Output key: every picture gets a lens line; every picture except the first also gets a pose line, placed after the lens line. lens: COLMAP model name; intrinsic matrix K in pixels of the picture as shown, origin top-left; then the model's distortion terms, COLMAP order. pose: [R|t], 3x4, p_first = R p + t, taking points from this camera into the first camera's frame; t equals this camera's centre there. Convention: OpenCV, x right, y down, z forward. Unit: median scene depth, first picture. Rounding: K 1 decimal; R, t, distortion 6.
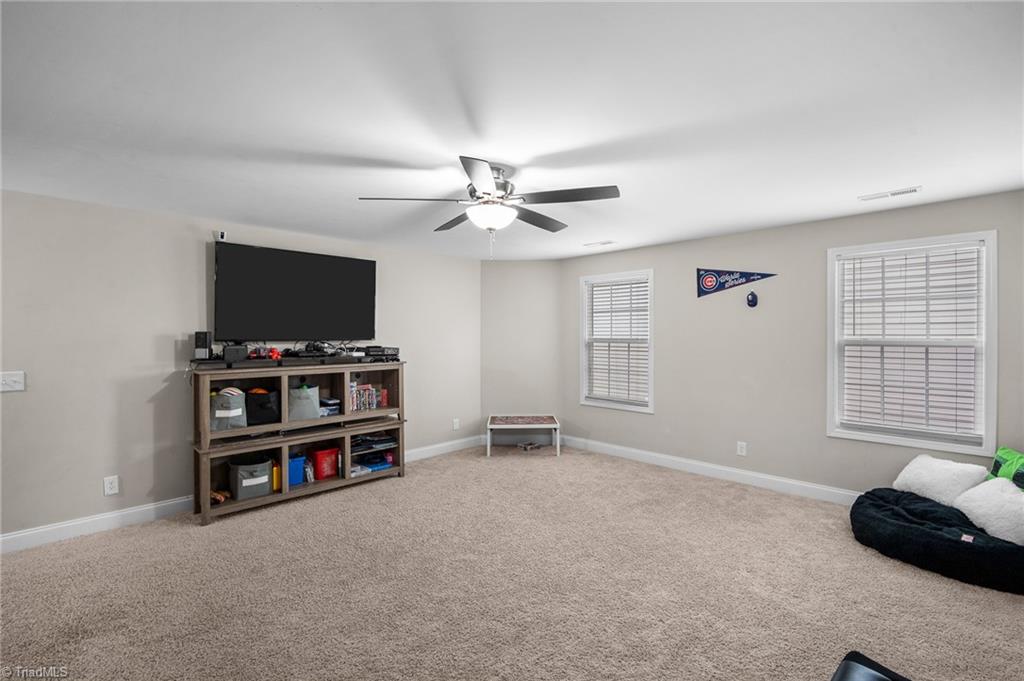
lens RADIAL K [[459.2, 0, 508.8], [0, 459.2, 334.7], [0, 0, 1]] dist [-0.010127, 0.003249]
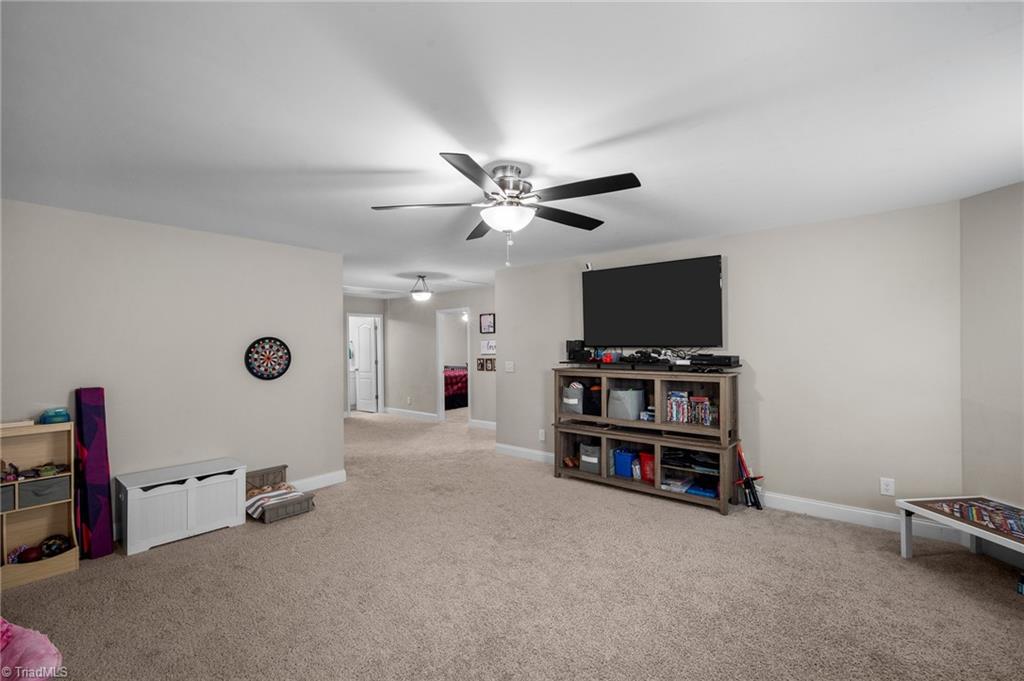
lens RADIAL K [[459.2, 0, 508.9], [0, 459.2, 345.5], [0, 0, 1]] dist [-0.010127, 0.003249]
pose [[0.076686, 0.005356, -0.997041, 0.618443], [0.008224, 0.999948, 0.006004, -0.000065], [0.997021, -0.008660, 0.076638, 0.630183]]
